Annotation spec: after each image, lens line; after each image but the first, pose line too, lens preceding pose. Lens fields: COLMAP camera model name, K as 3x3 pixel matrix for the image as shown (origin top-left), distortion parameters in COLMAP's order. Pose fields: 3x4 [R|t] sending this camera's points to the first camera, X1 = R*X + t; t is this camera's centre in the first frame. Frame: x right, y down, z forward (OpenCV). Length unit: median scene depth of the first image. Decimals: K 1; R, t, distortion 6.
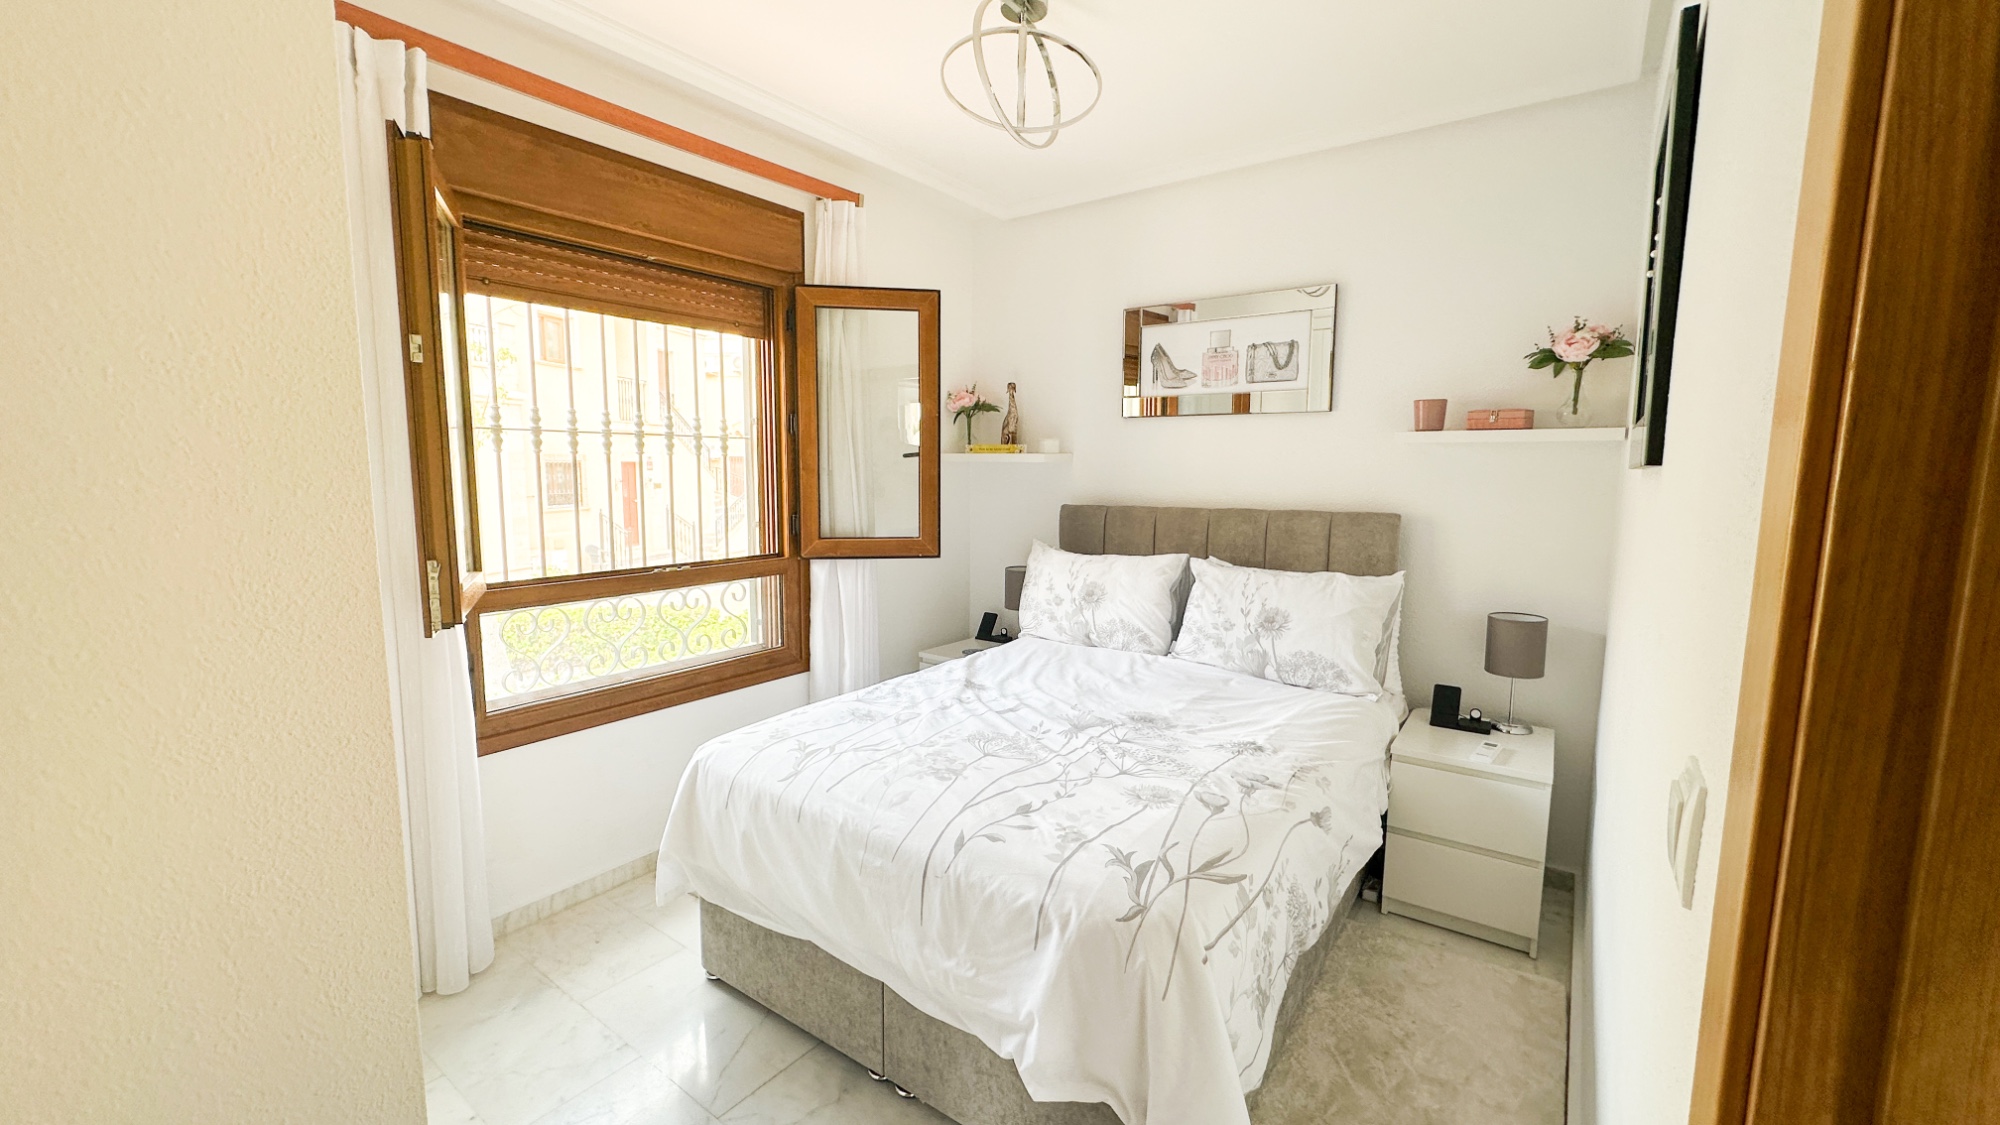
lens RADIAL K [[798.1, 0, 1000.9], [0, 798.1, 559.0], [0, 0, 1]] dist [-0.002103, 0.000687]
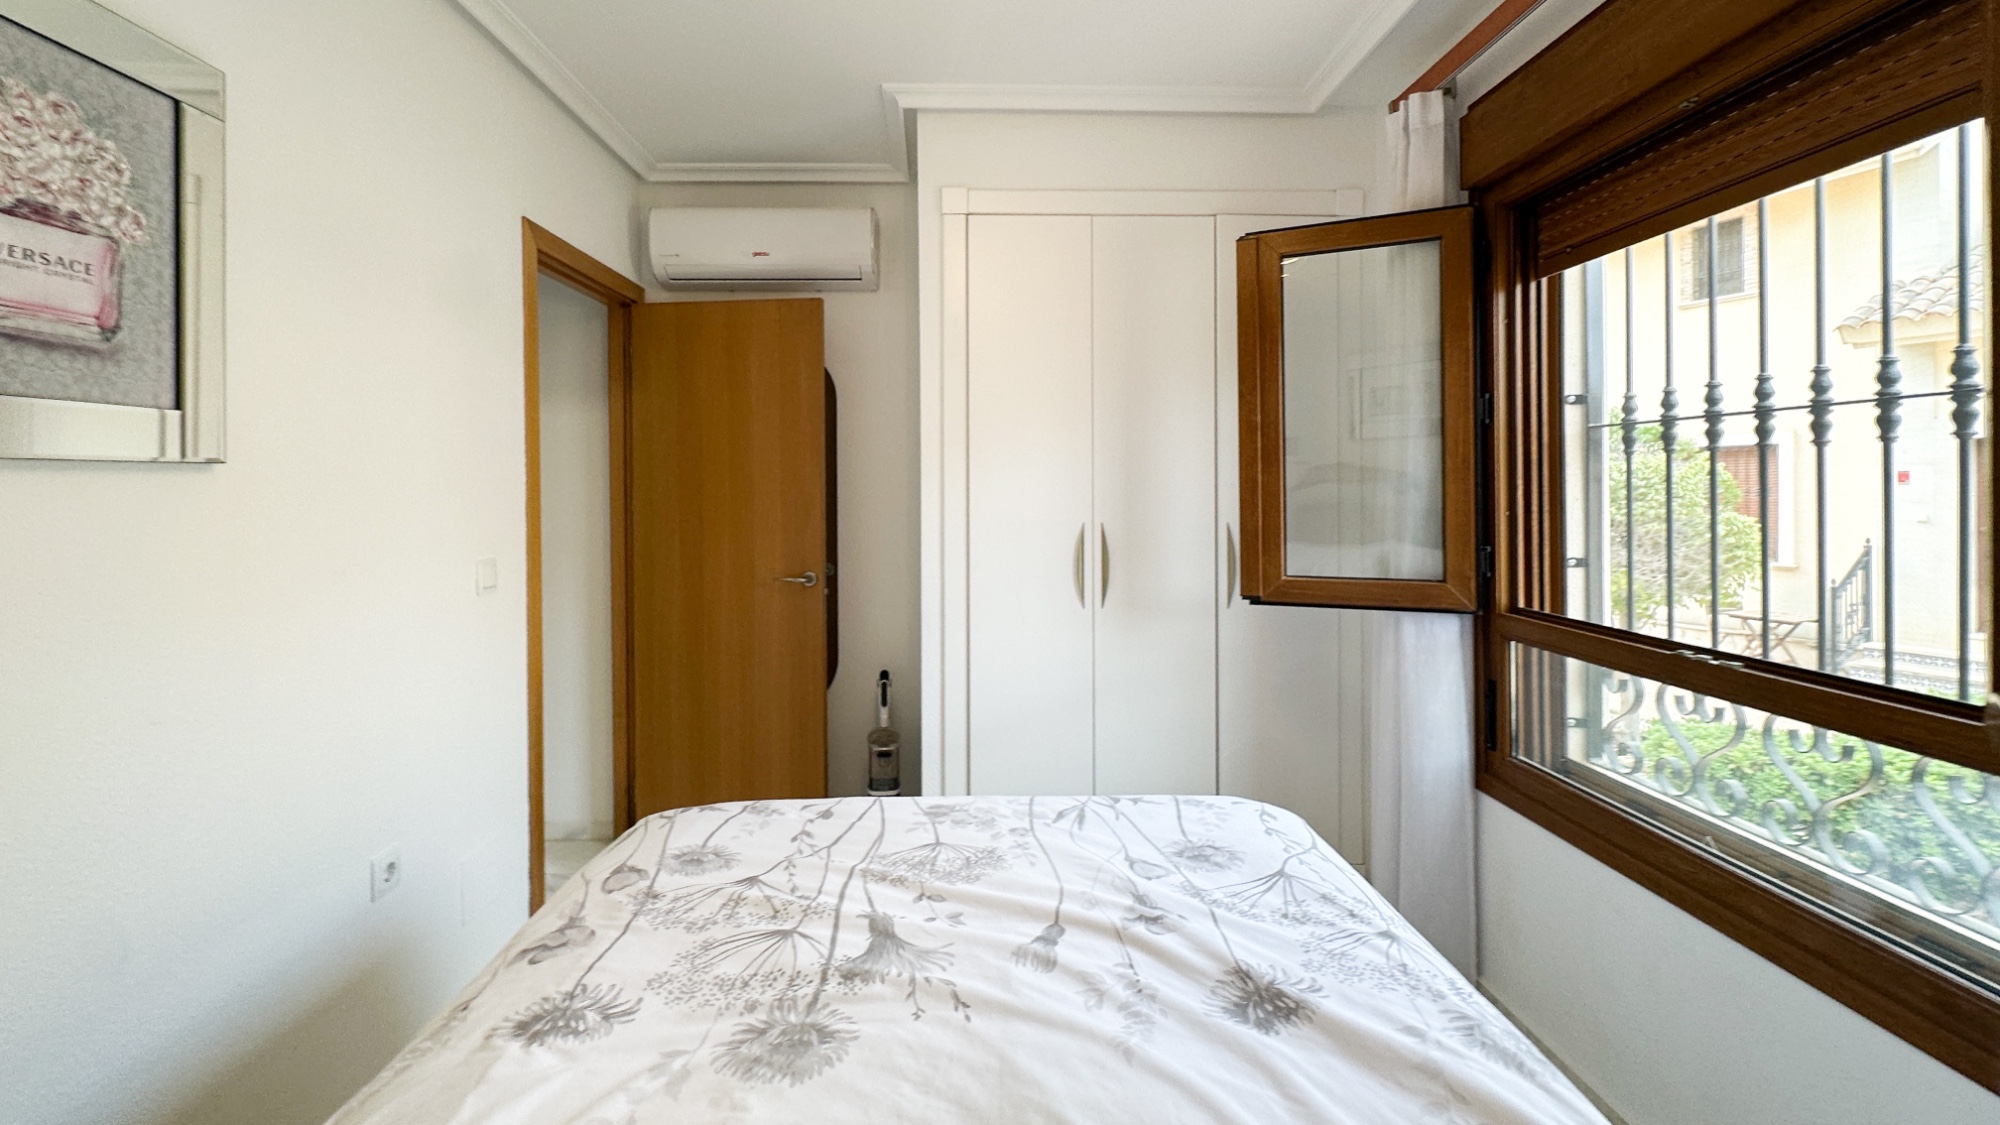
lens RADIAL K [[866.3, 0, 997.7], [0, 866.3, 485.6], [0, 0, 1]] dist [-0.000328, 0.000176]
pose [[-0.786612, -0.001919, -0.617444, 0.413294], [-0.069167, 0.993975, 0.085028, -0.154312], [0.613561, 0.109591, -0.782006, 1.516087]]
